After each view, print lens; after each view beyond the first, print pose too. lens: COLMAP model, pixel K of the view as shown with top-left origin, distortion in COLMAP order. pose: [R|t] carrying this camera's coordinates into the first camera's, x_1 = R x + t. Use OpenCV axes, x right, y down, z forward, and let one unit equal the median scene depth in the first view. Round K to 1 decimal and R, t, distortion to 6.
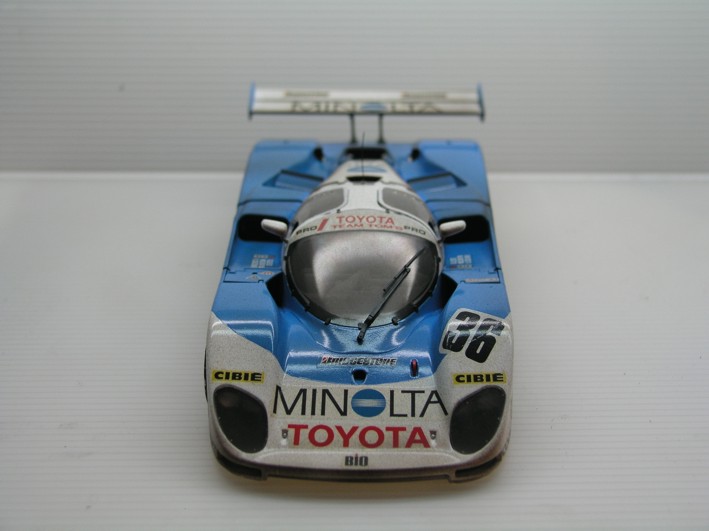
lens RADIAL K [[1285.1, 0, 354.5], [0, 1285.1, 265.8], [0, 0, 1]] dist [0.005599, 0.000000]
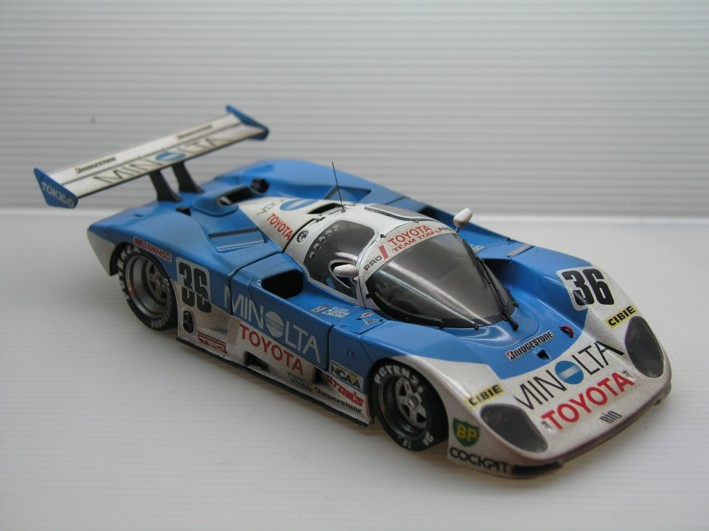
lens RADIAL K [[1512.8, 0, 354.5], [0, 1512.8, 265.5], [0, 0, 1]] dist [0.048594, 0.000000]
pose [[0.685781, -0.322589, 0.652411, -0.928720], [0.335966, 0.935498, 0.109413, -0.181322], [-0.645624, 0.144155, 0.749926, 0.139801]]
